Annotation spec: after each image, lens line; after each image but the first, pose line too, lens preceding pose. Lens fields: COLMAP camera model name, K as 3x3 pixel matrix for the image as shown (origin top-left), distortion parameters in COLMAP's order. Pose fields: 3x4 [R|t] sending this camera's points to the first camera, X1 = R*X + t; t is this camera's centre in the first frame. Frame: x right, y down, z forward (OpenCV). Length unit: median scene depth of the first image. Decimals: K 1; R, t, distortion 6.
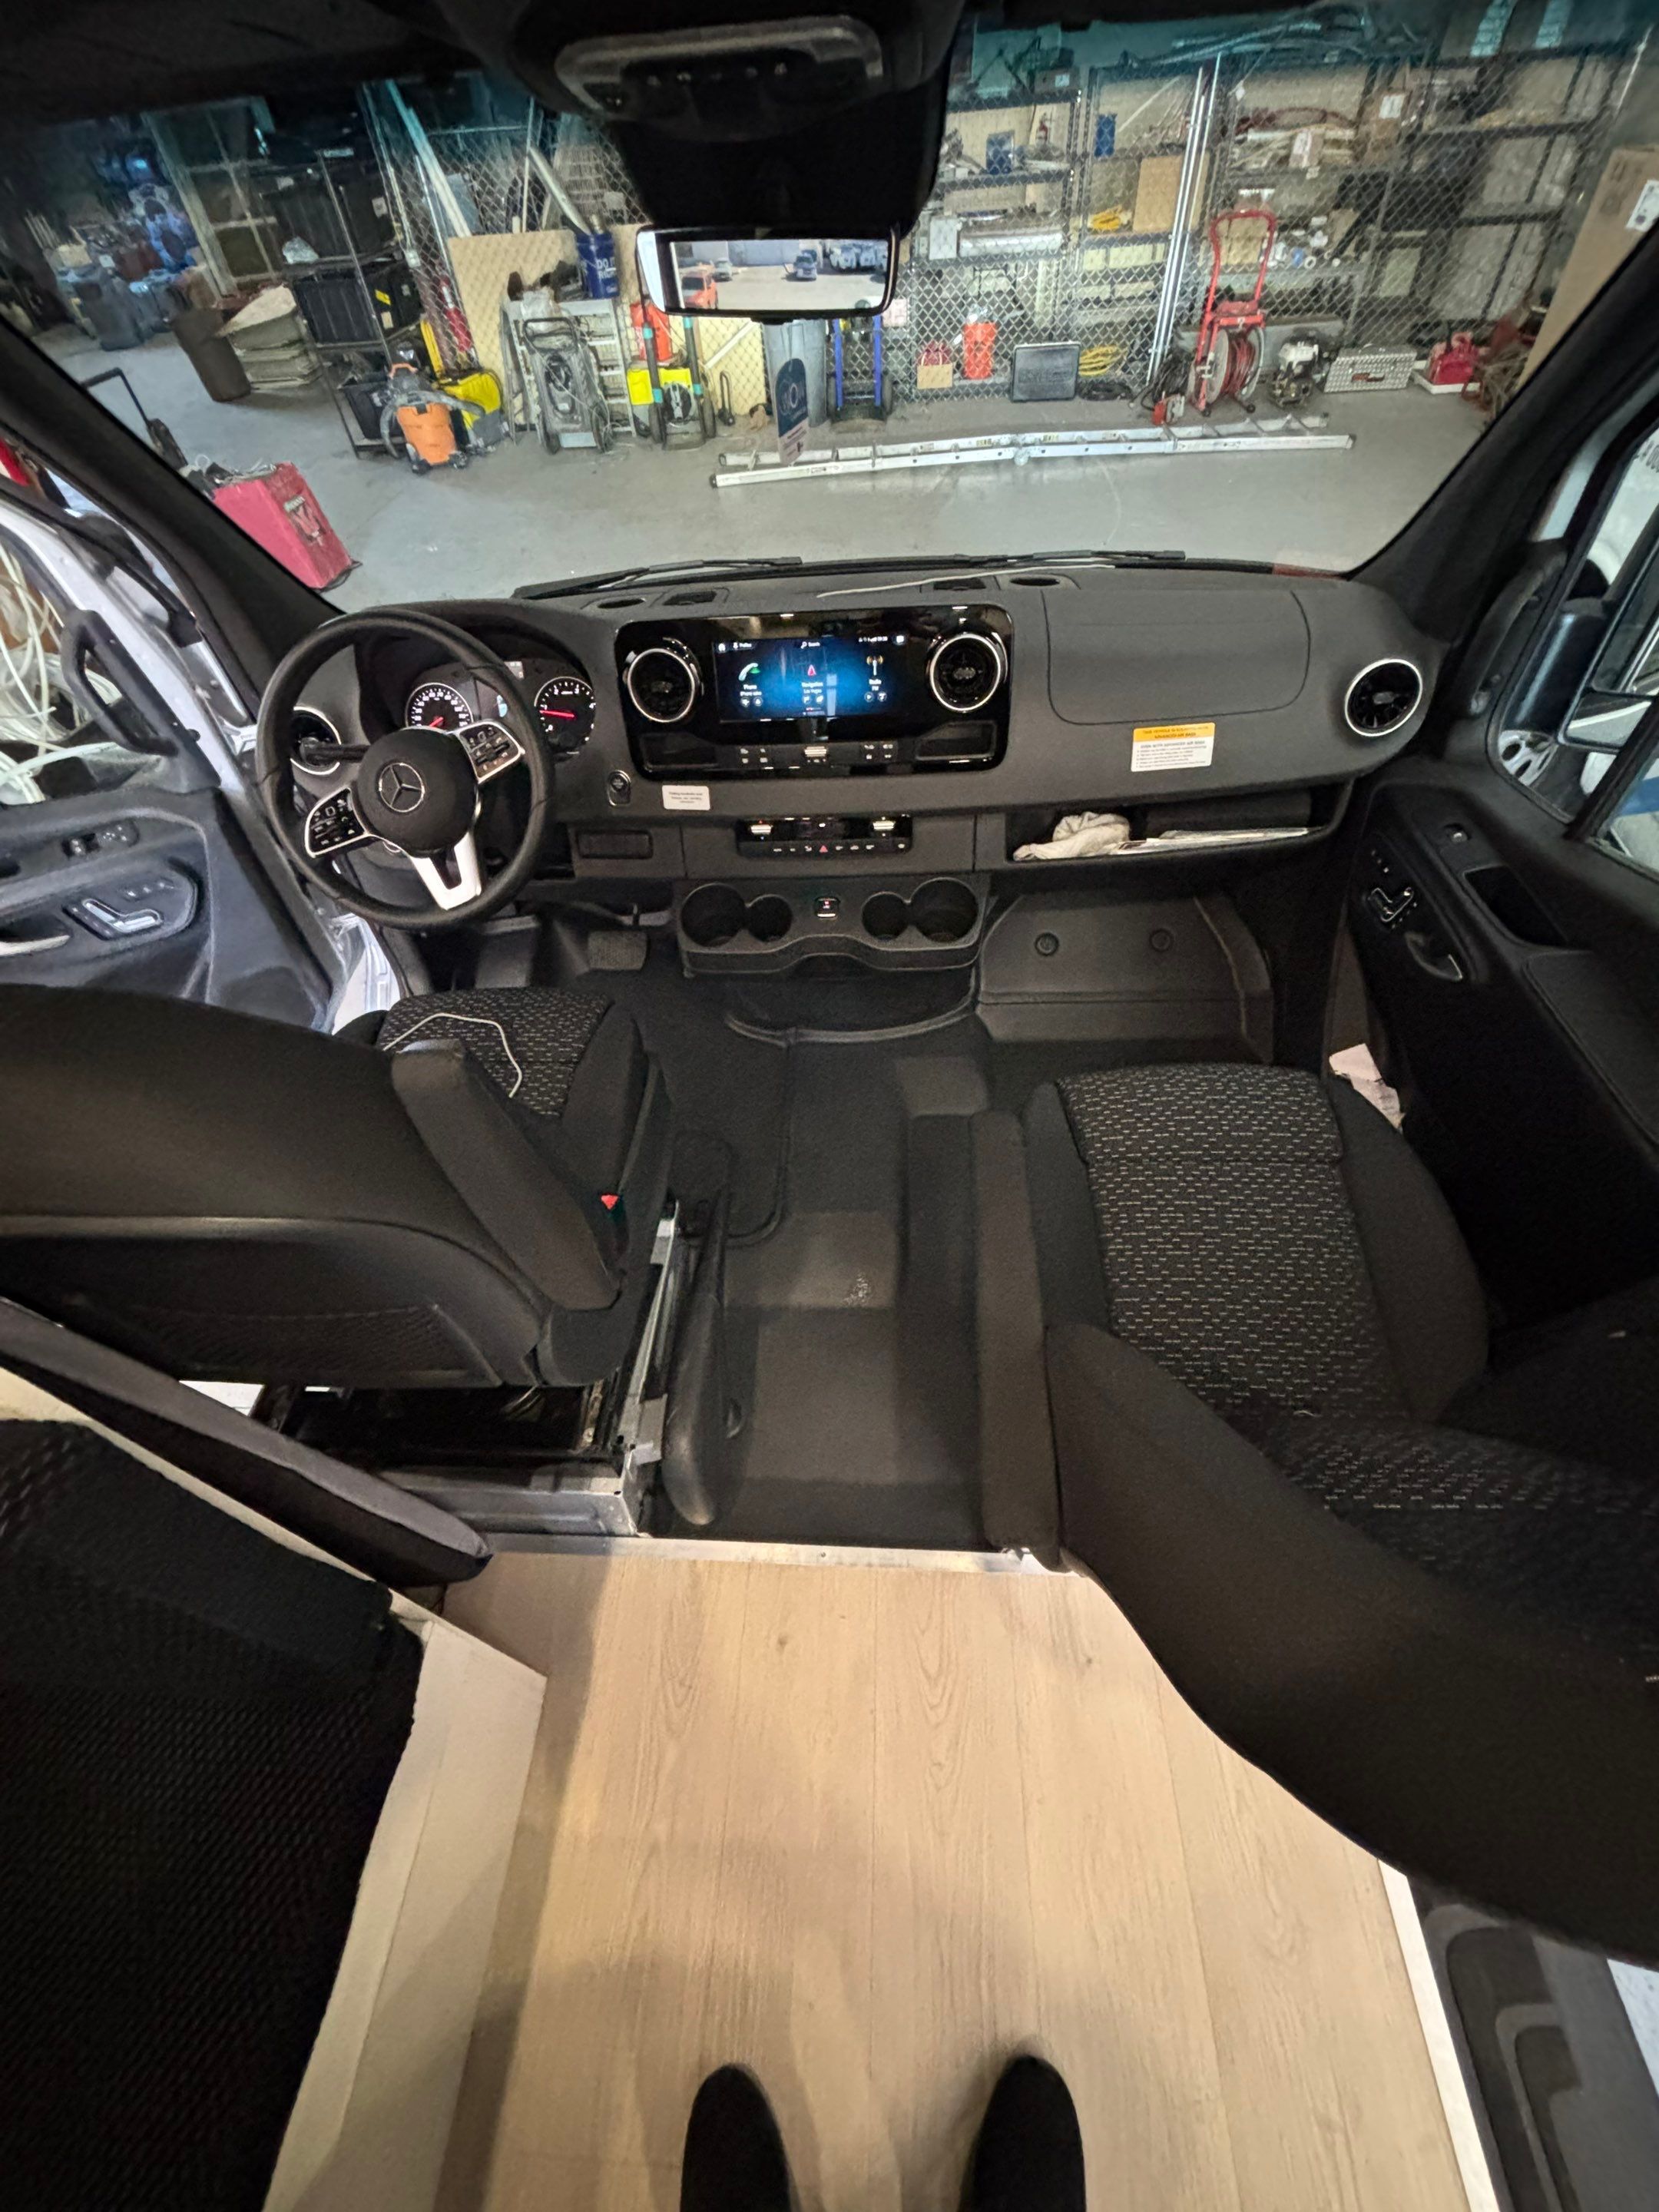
lens RADIAL K [[886.1, 0, 817.9], [0, 886.1, 1107.4], [0, 0, 1]] dist [-0.001544, 0.000025]
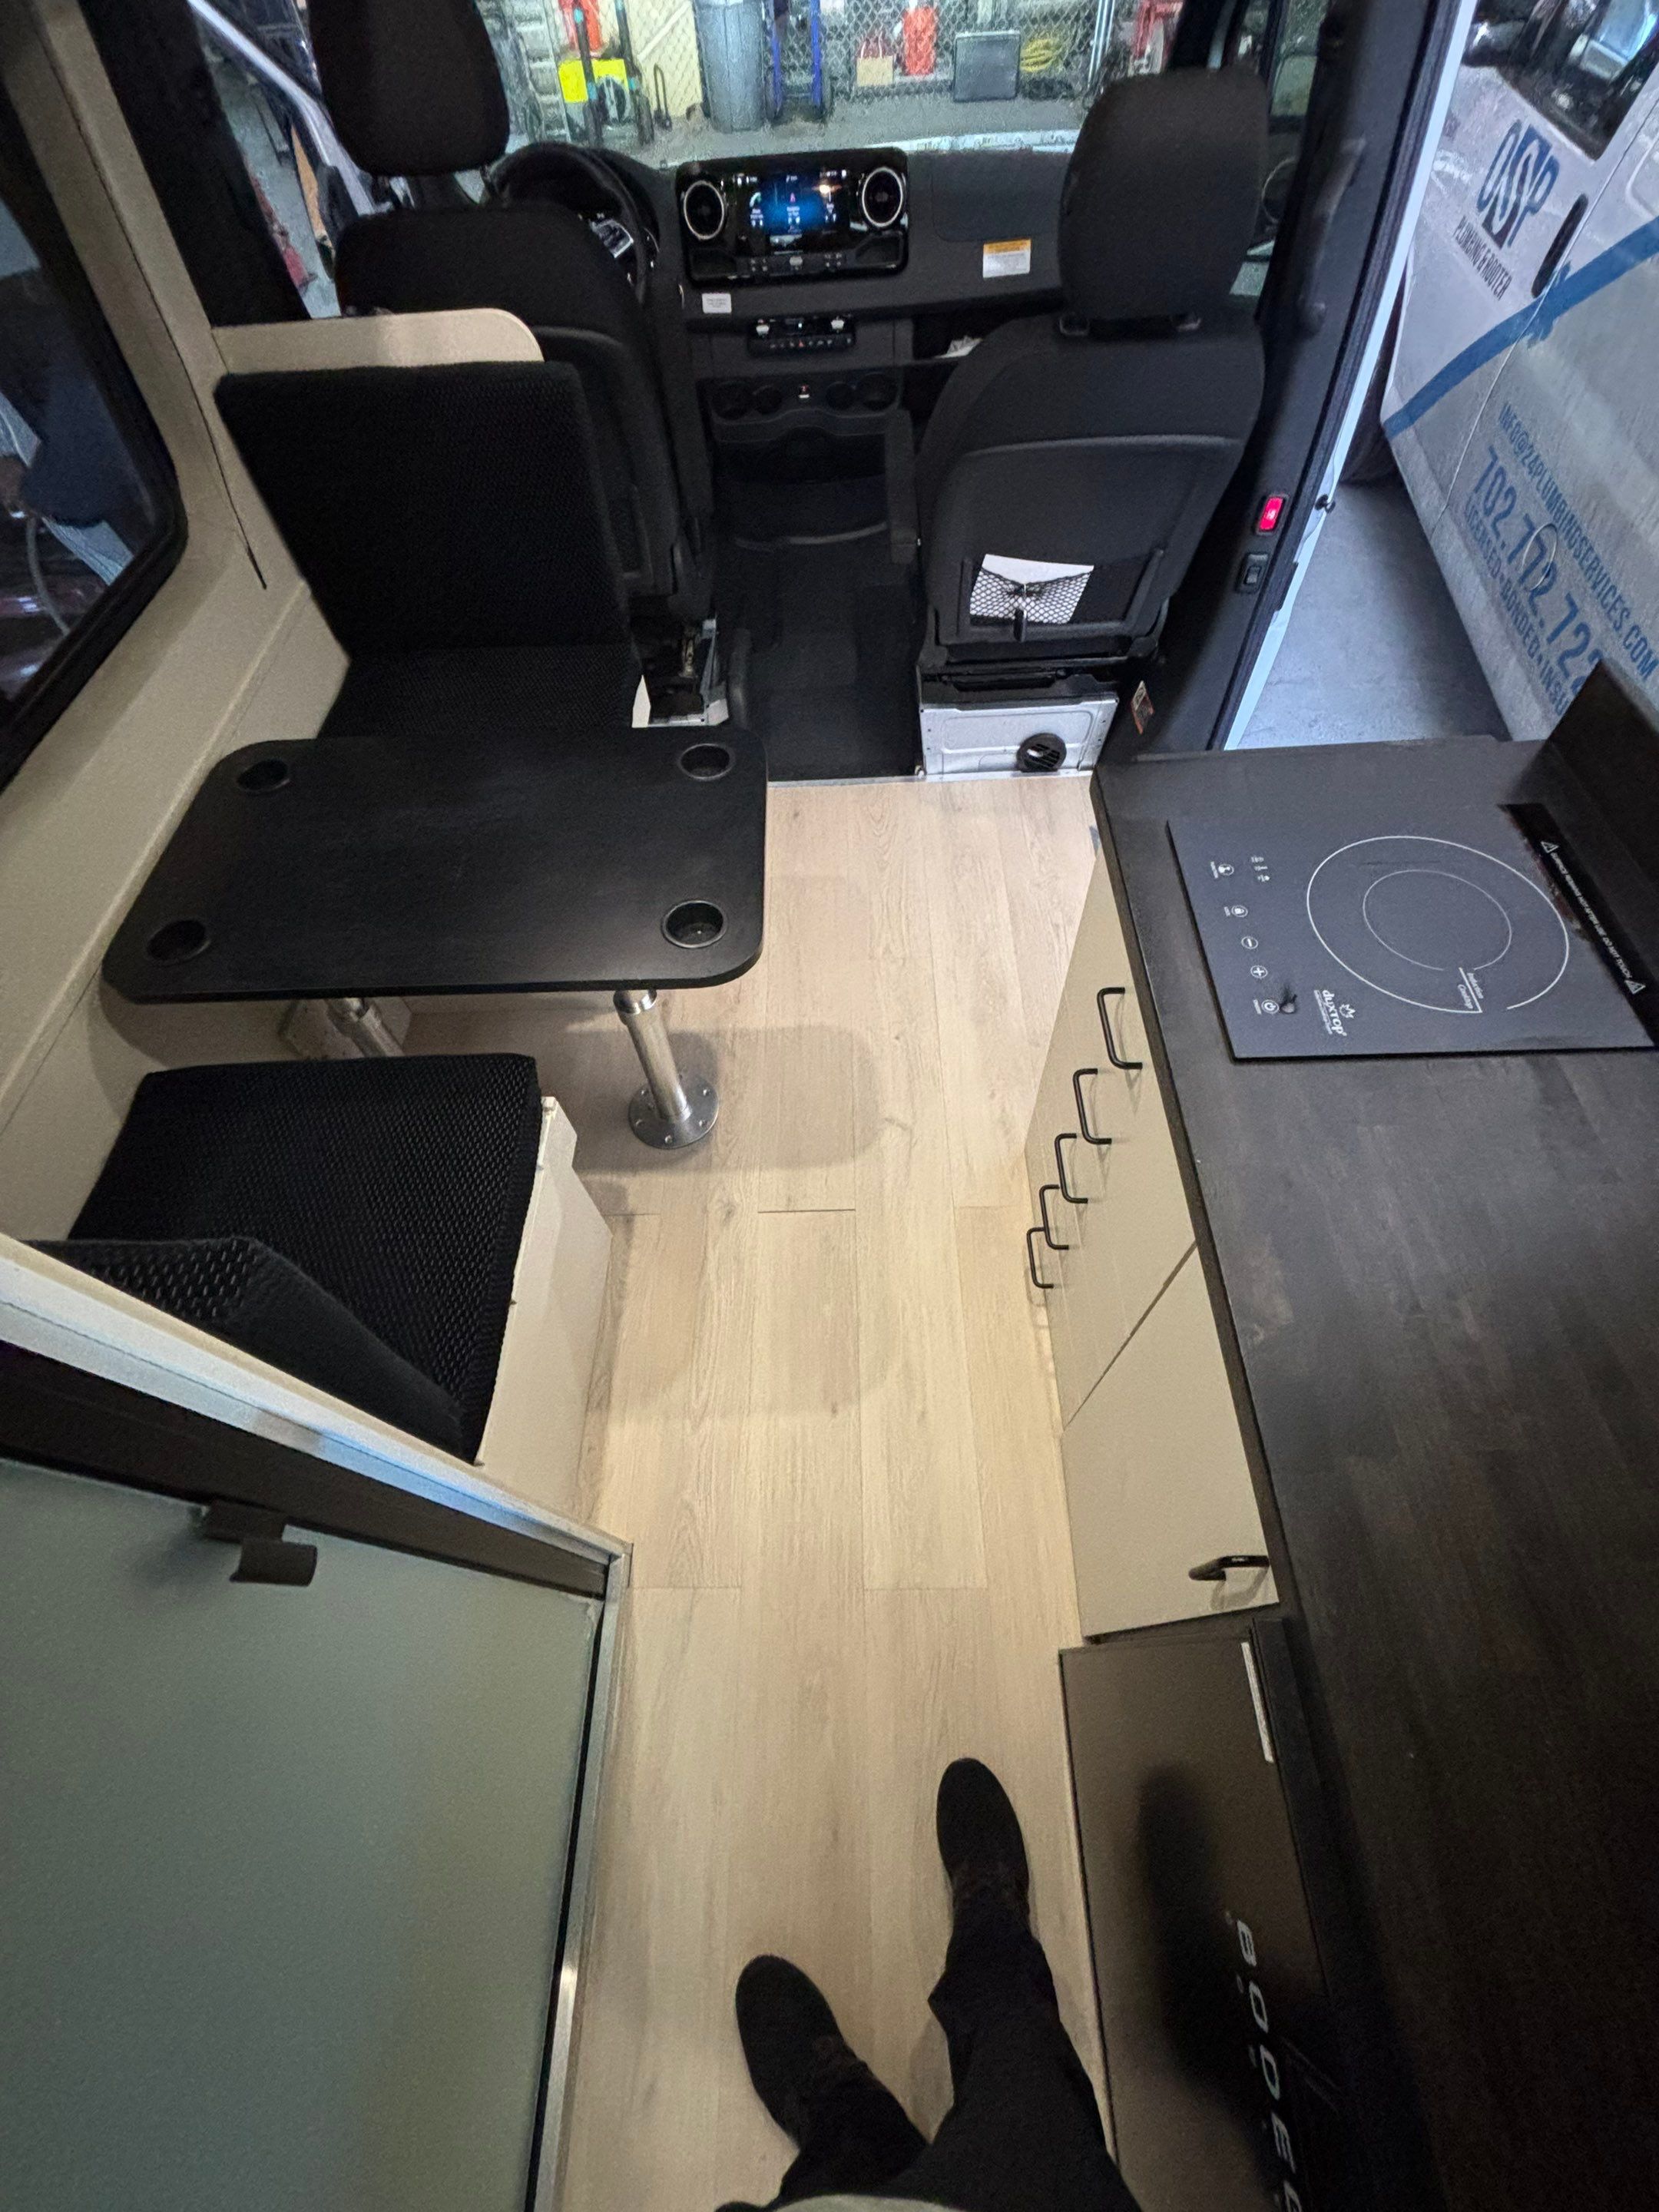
lens RADIAL K [[877.4, 0, 820.5], [0, 877.4, 1111.7], [0, 0, 1]] dist [-0.011687, -0.000248]
pose [[0.998359, -0.041364, 0.039600, -0.013447], [0.033734, 0.983635, 0.176984, 0.137065], [-0.046272, -0.175358, 0.983417, -0.137803]]
